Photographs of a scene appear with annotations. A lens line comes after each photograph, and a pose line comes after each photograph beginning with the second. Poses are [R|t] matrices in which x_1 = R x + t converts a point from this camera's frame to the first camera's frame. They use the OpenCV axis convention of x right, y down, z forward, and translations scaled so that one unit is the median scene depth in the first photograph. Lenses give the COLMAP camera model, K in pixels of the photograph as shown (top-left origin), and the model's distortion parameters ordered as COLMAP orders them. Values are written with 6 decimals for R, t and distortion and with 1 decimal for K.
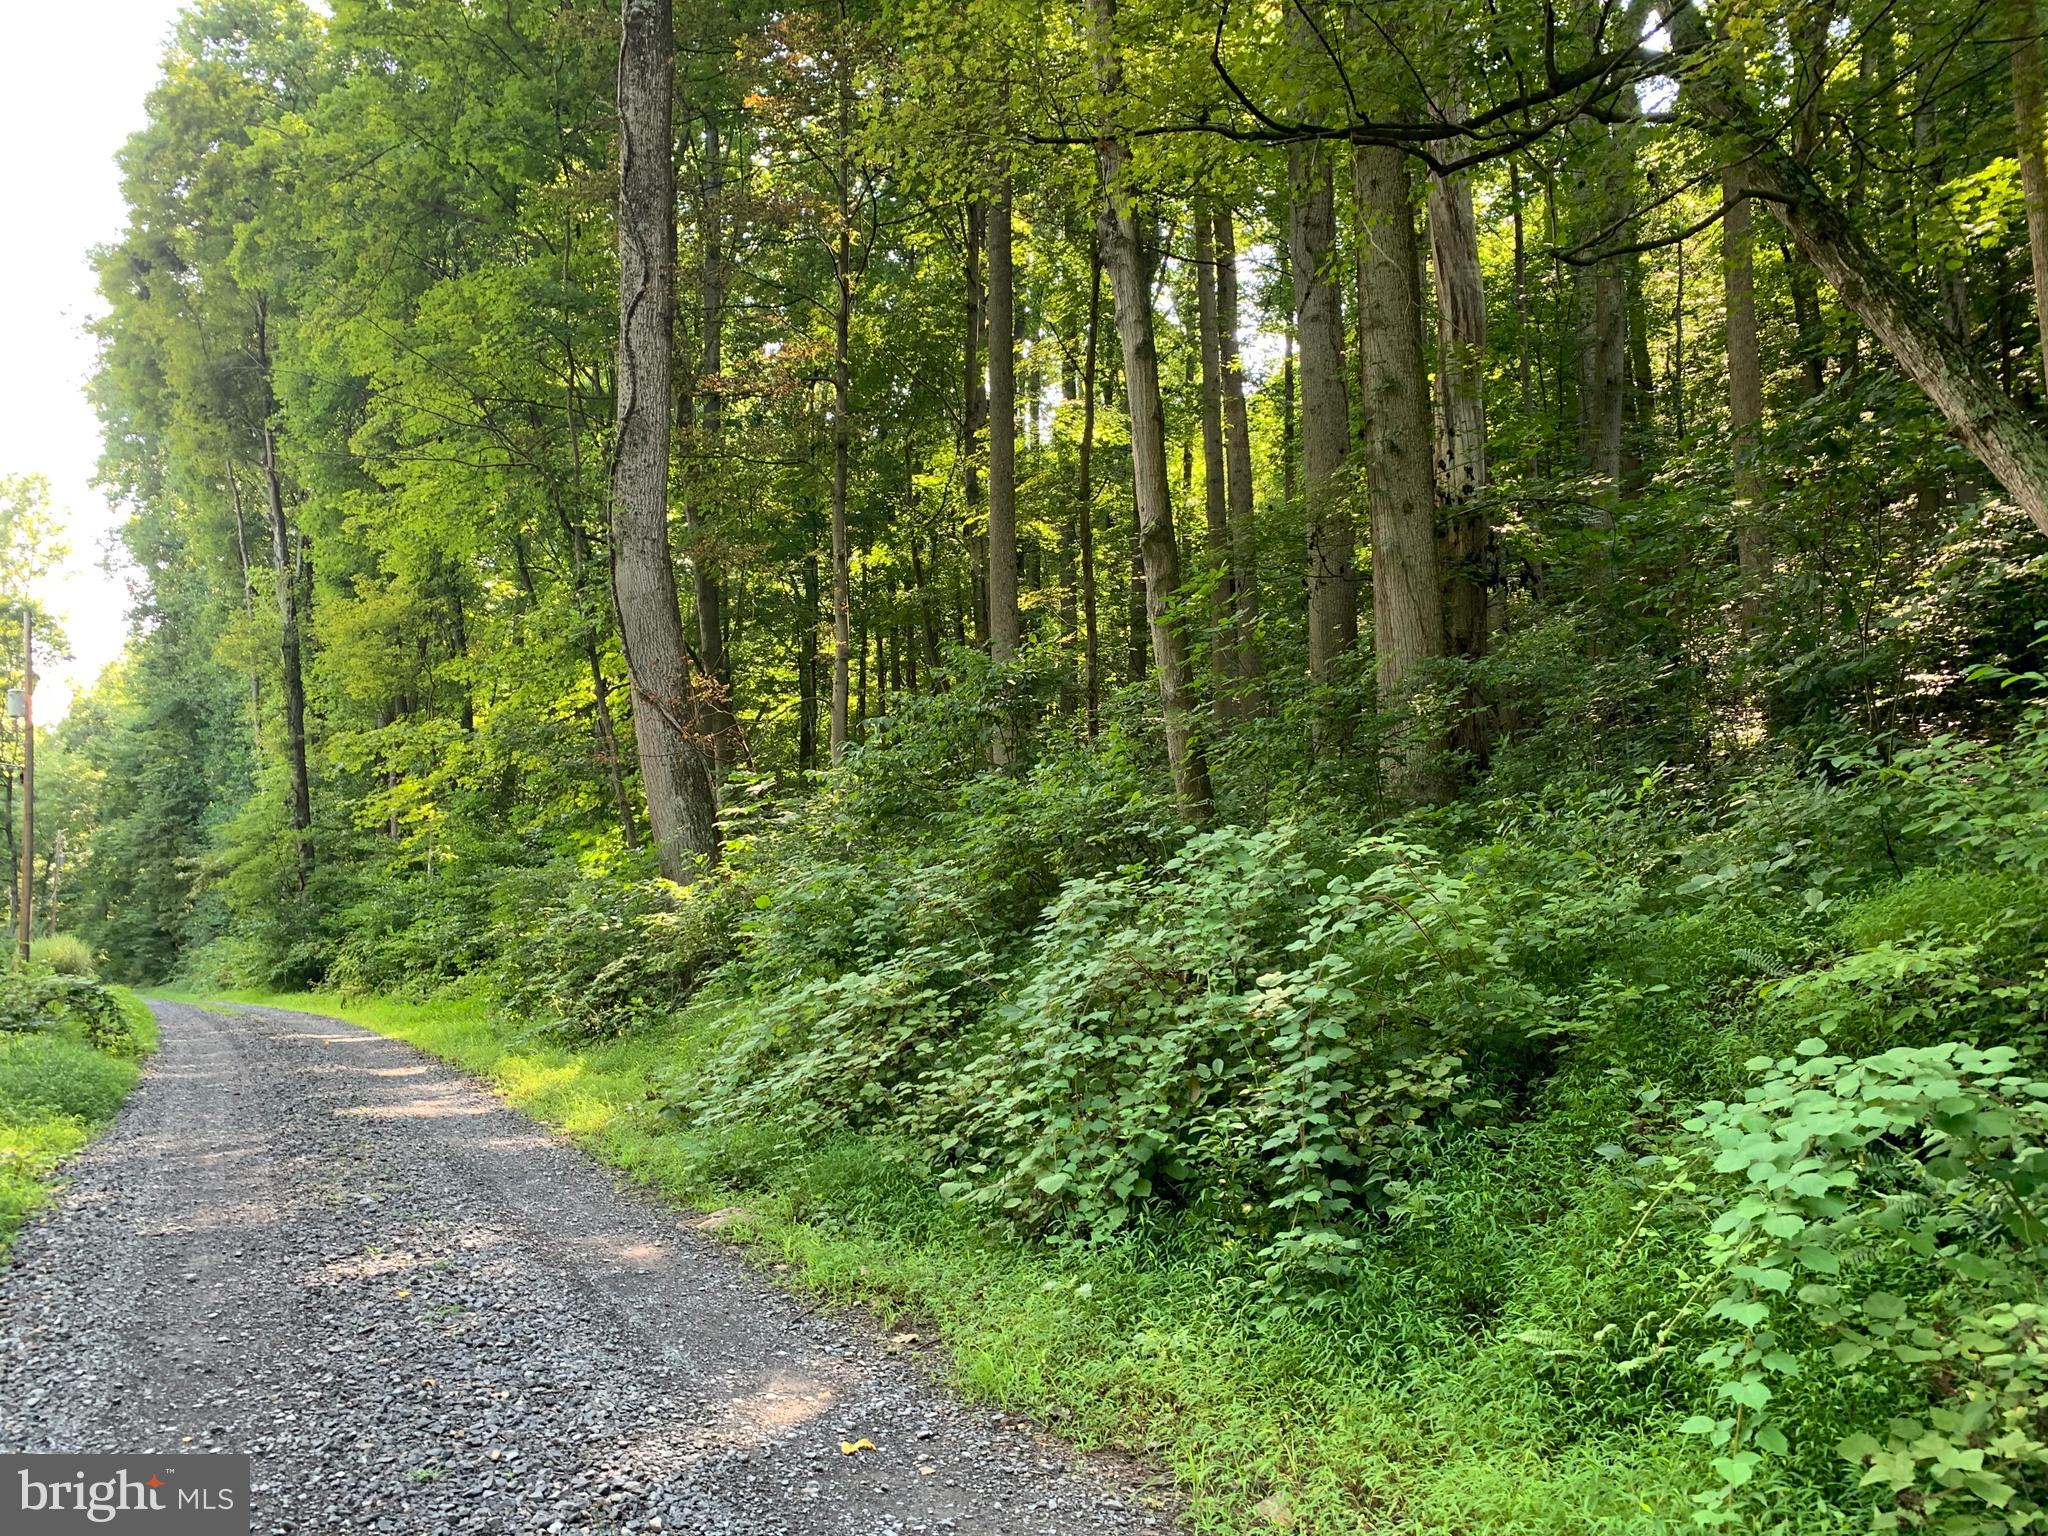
lens RADIAL K [[1587.5, 0, 991.1], [0, 1587.5, 764.6], [0, 0, 1]] dist [0.071983, -0.116925]
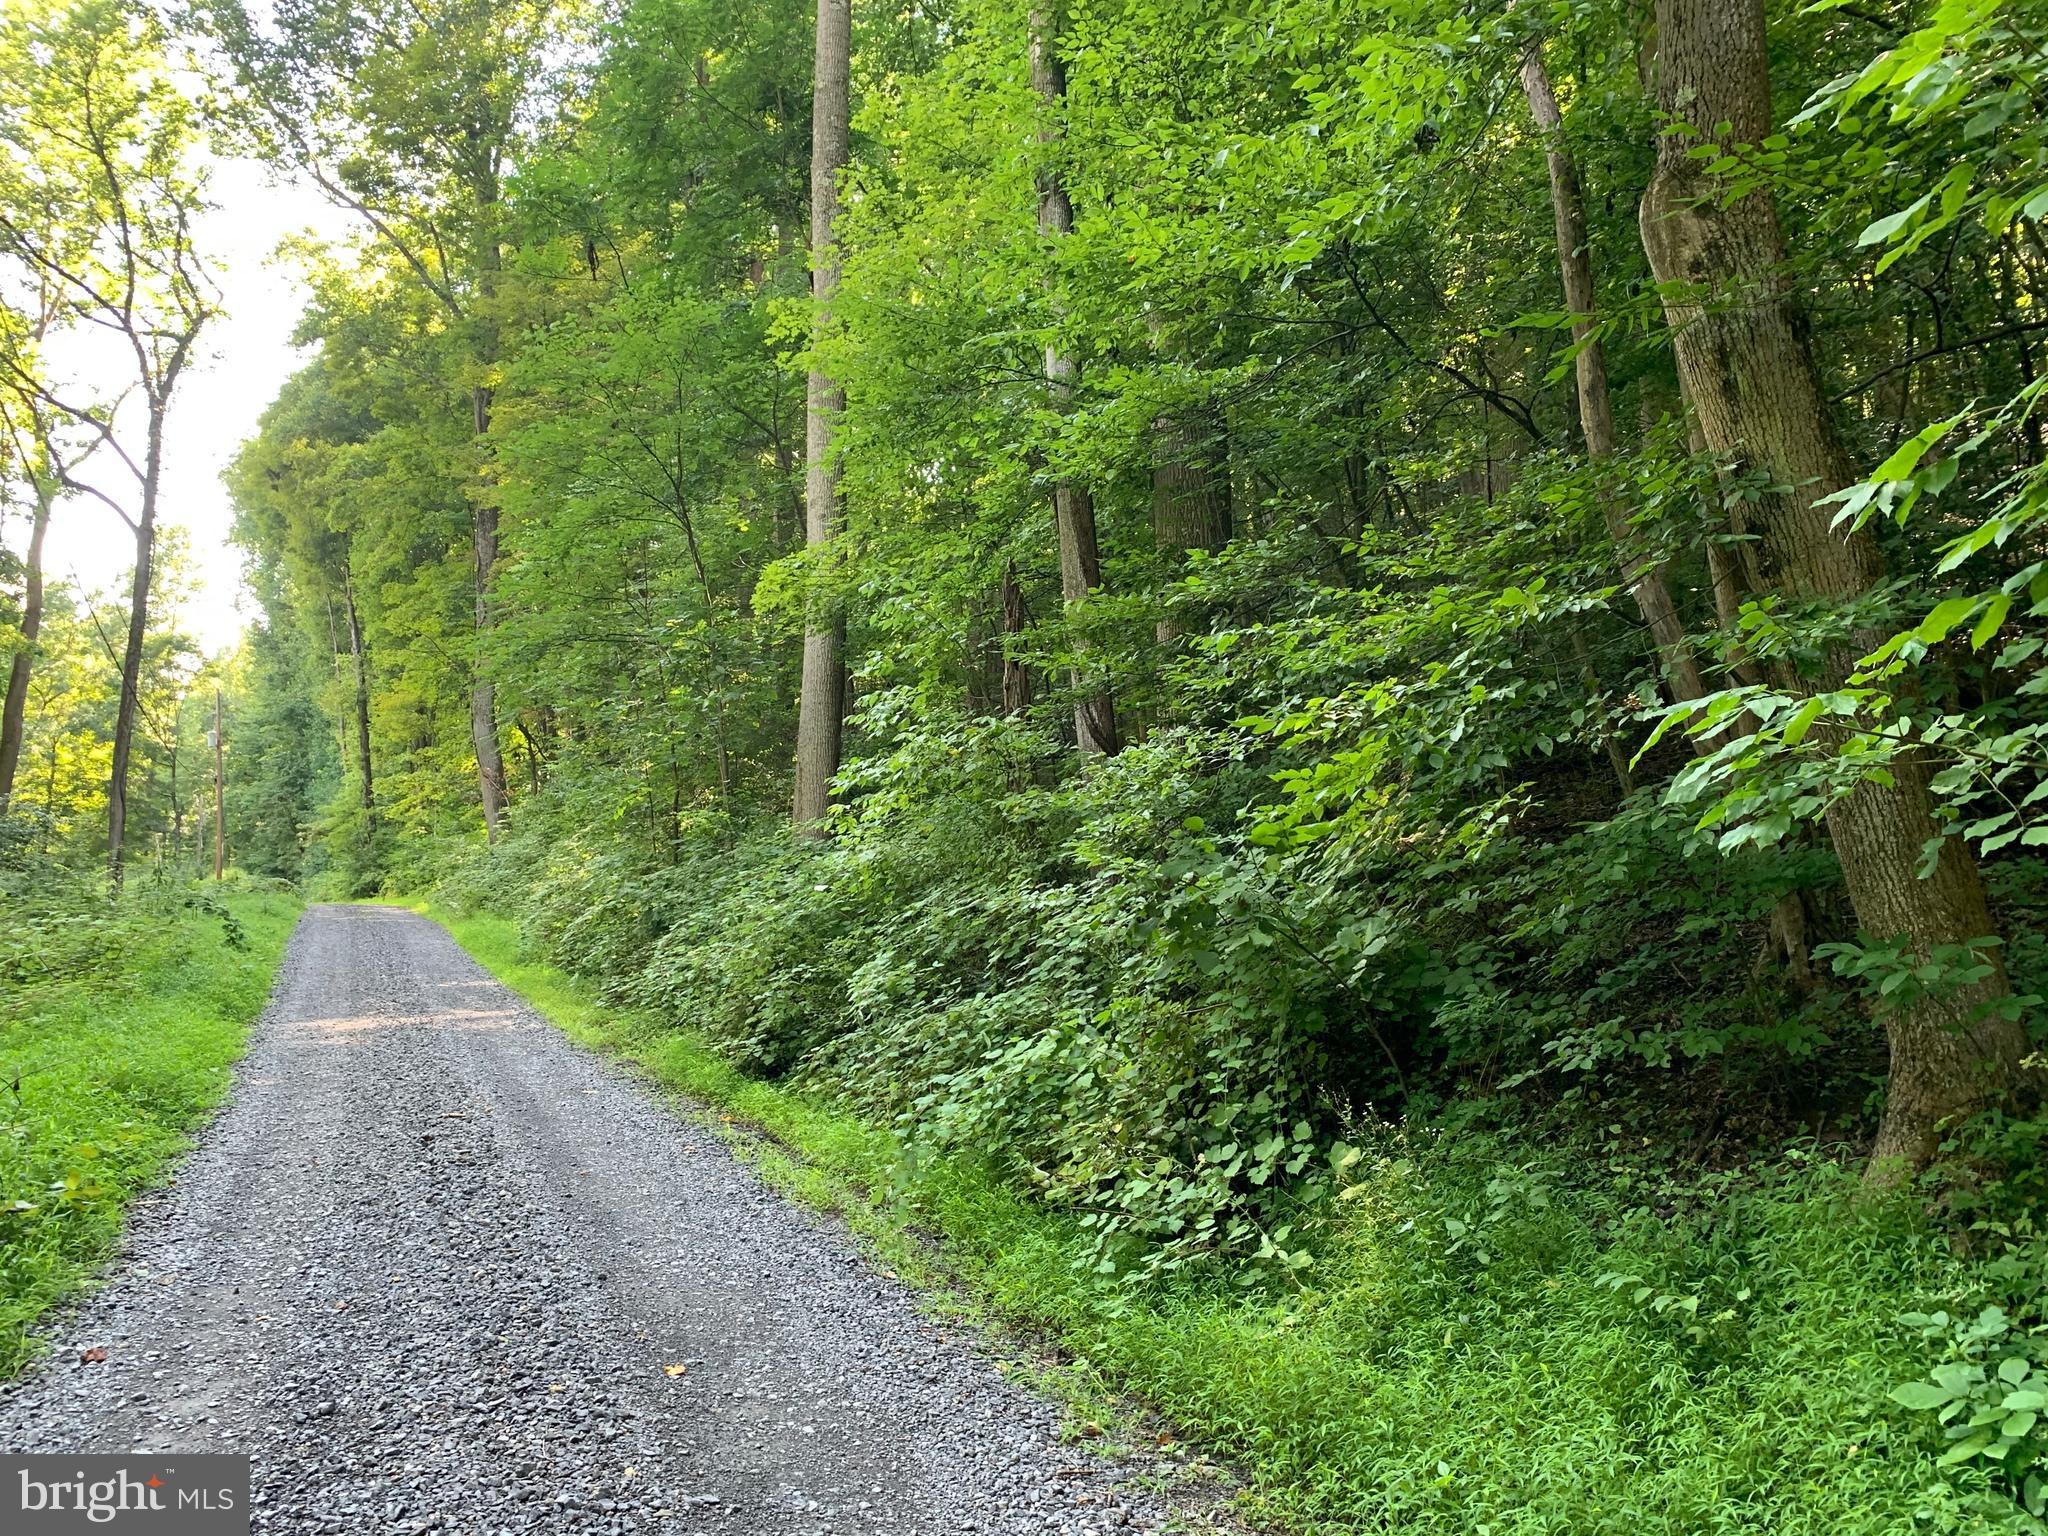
lens RADIAL K [[1587.5, 0, 991.1], [0, 1587.5, 764.6], [0, 0, 1]] dist [0.071983, -0.116925]
pose [[0.998806, 0.004319, -0.048656, 0.314347], [-0.002834, 0.999529, 0.030555, -0.059468], [0.048765, -0.030381, 0.998348, -0.669227]]
